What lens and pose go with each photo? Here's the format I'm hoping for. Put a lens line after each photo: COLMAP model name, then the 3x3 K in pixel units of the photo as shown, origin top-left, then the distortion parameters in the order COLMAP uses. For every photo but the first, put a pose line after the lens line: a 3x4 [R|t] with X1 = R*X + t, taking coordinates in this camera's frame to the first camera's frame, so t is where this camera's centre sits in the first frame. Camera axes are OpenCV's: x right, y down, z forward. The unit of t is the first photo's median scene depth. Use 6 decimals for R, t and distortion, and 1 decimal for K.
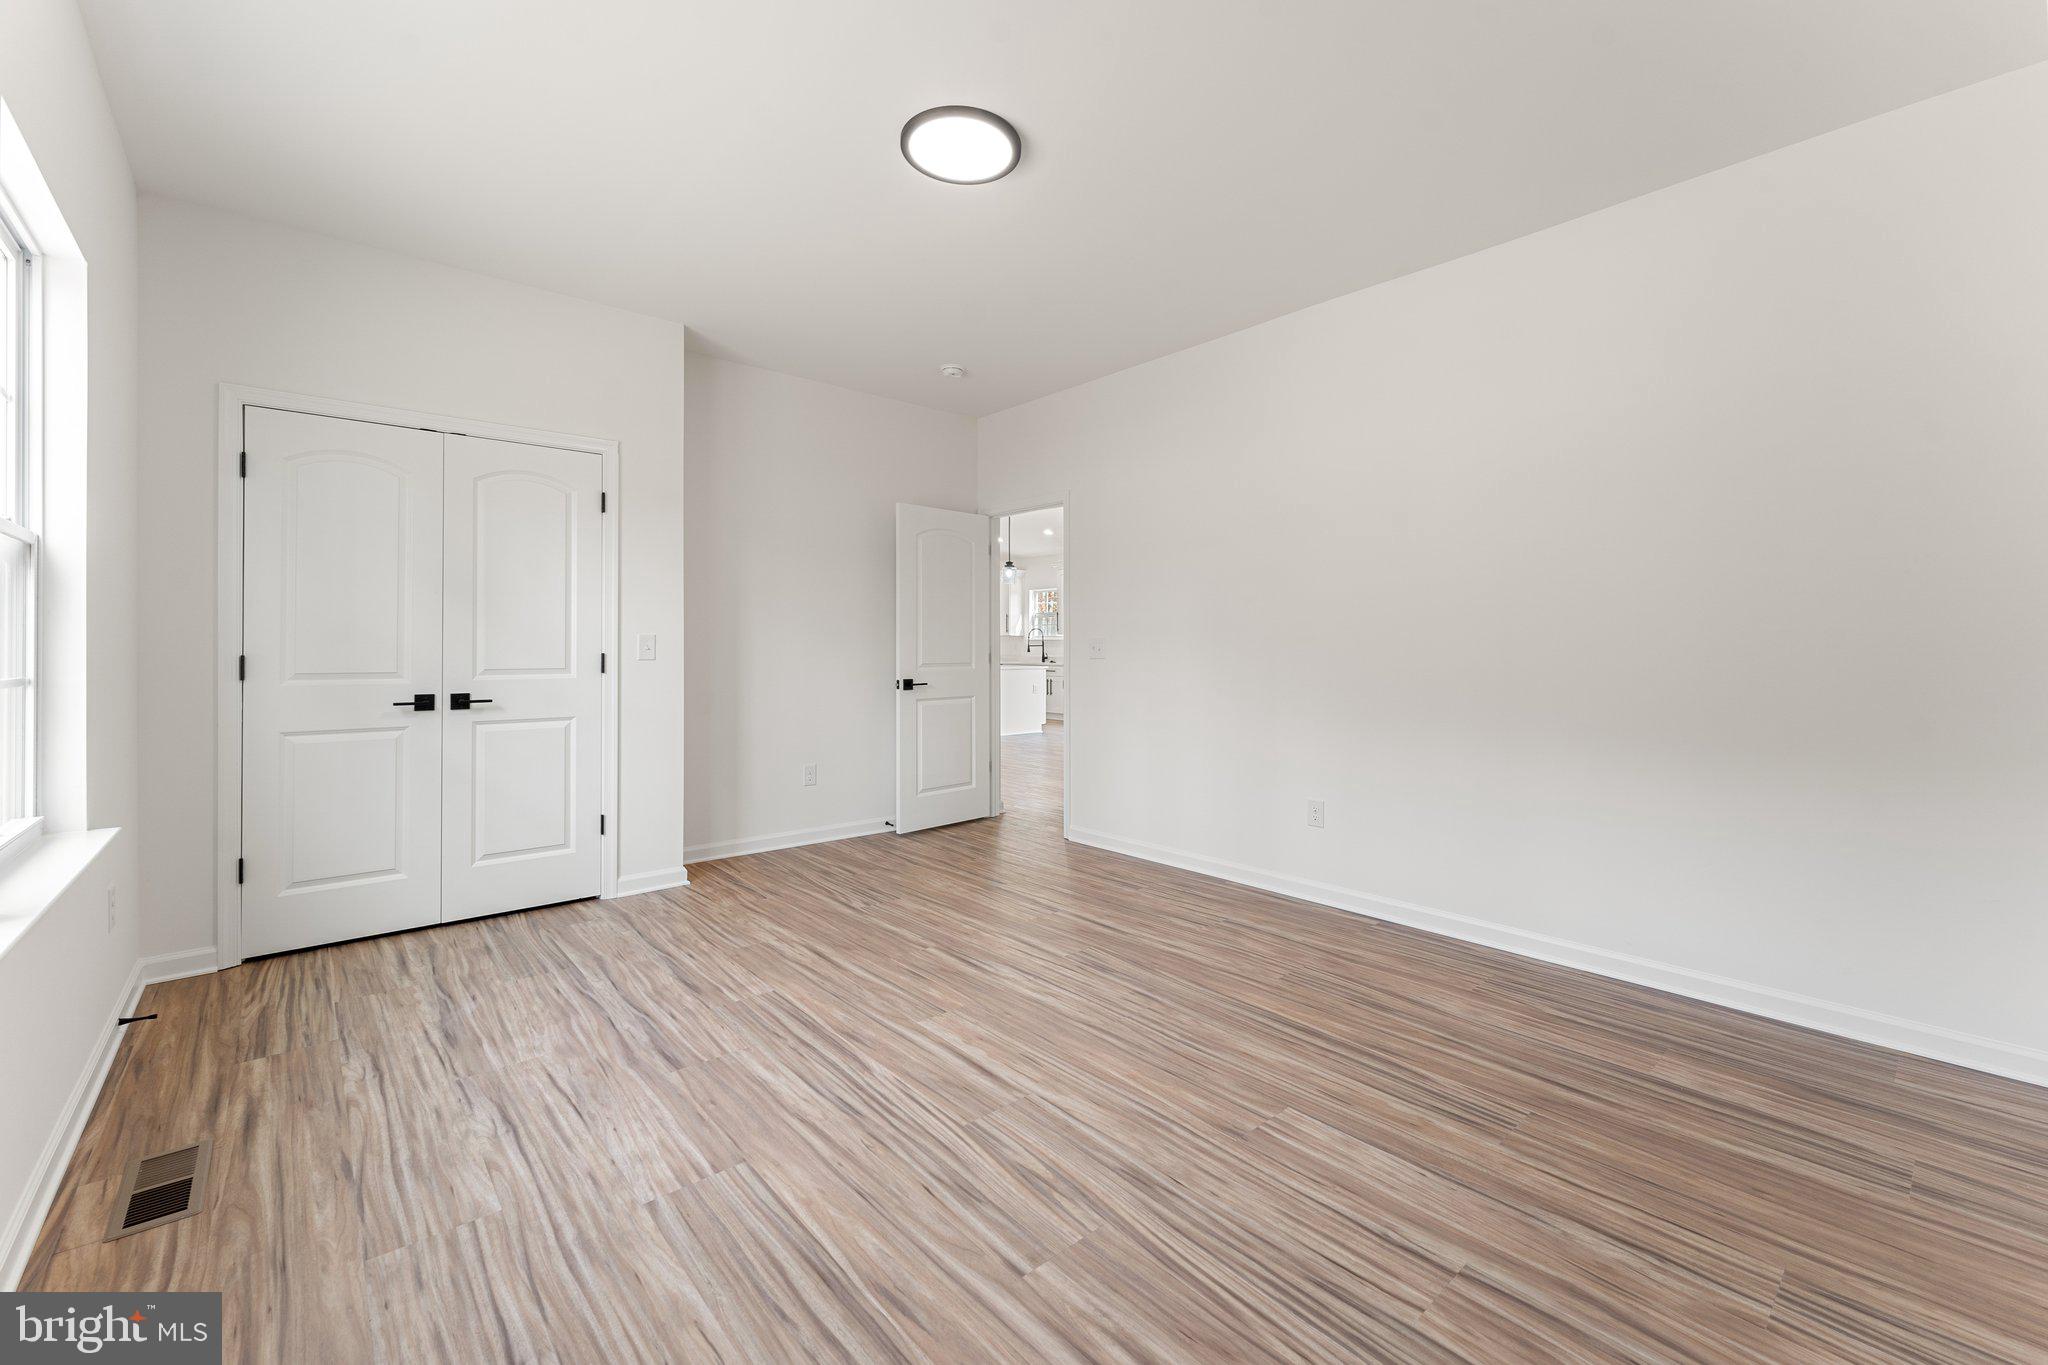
lens RADIAL K [[836.2, 0, 1020.7], [0, 836.2, 664.9], [0, 0, 1]] dist [0.002981, 0.000257]
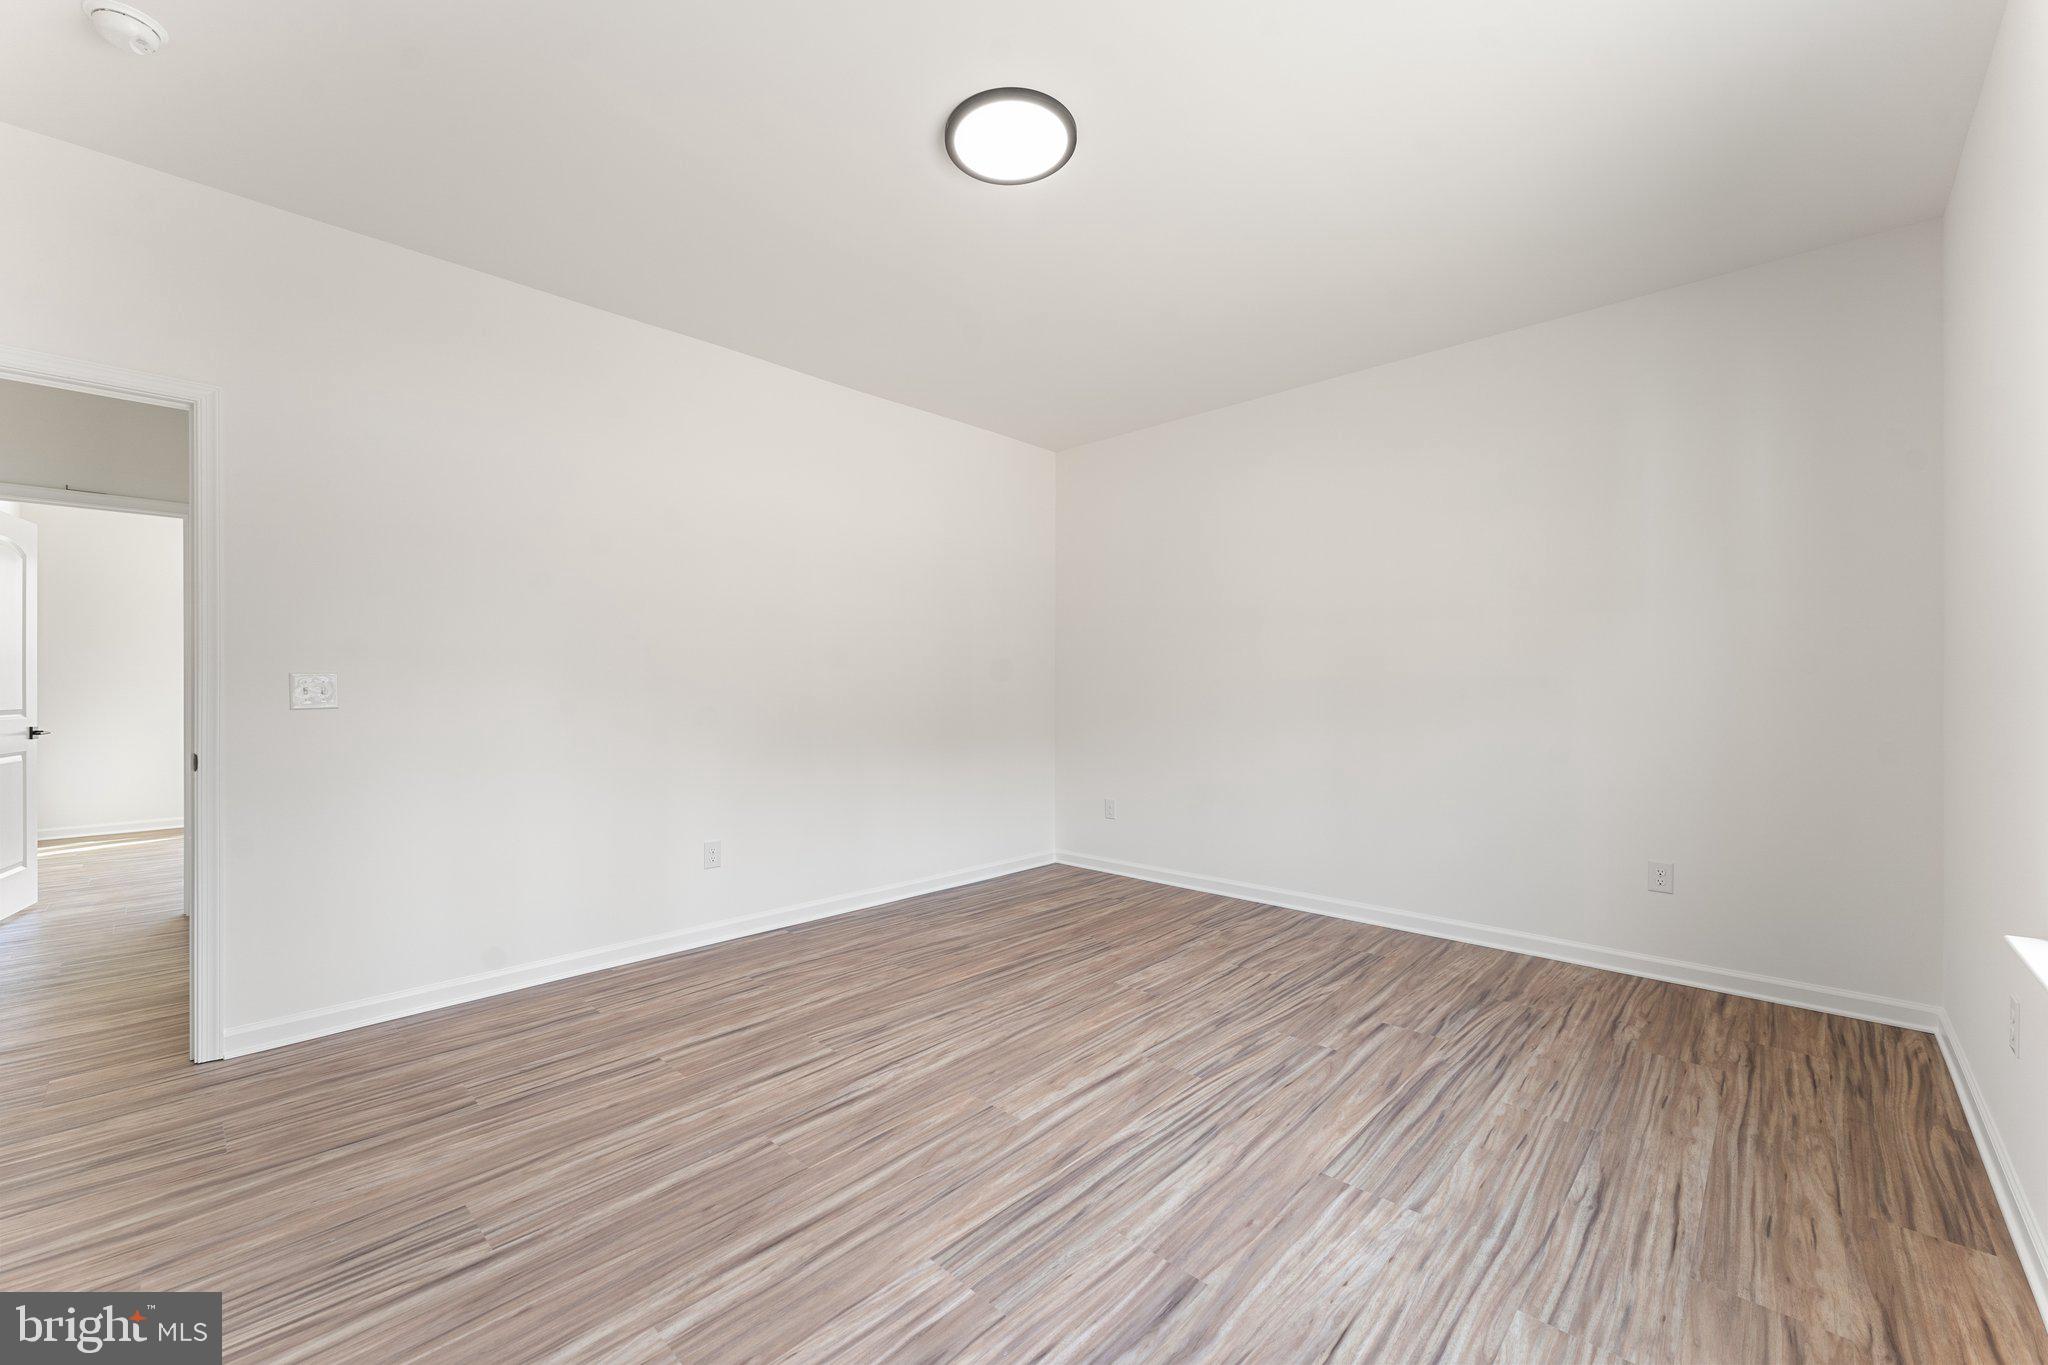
lens RADIAL K [[836.2, 0, 1020.4], [0, 836.2, 689.4], [0, 0, 1]] dist [0.002981, 0.000257]
pose [[-0.107897, -0.002808, 0.994158, -1.175162], [0.021441, 0.999757, 0.005151, -0.023280], [-0.993931, 0.021871, -0.107811, 1.304197]]
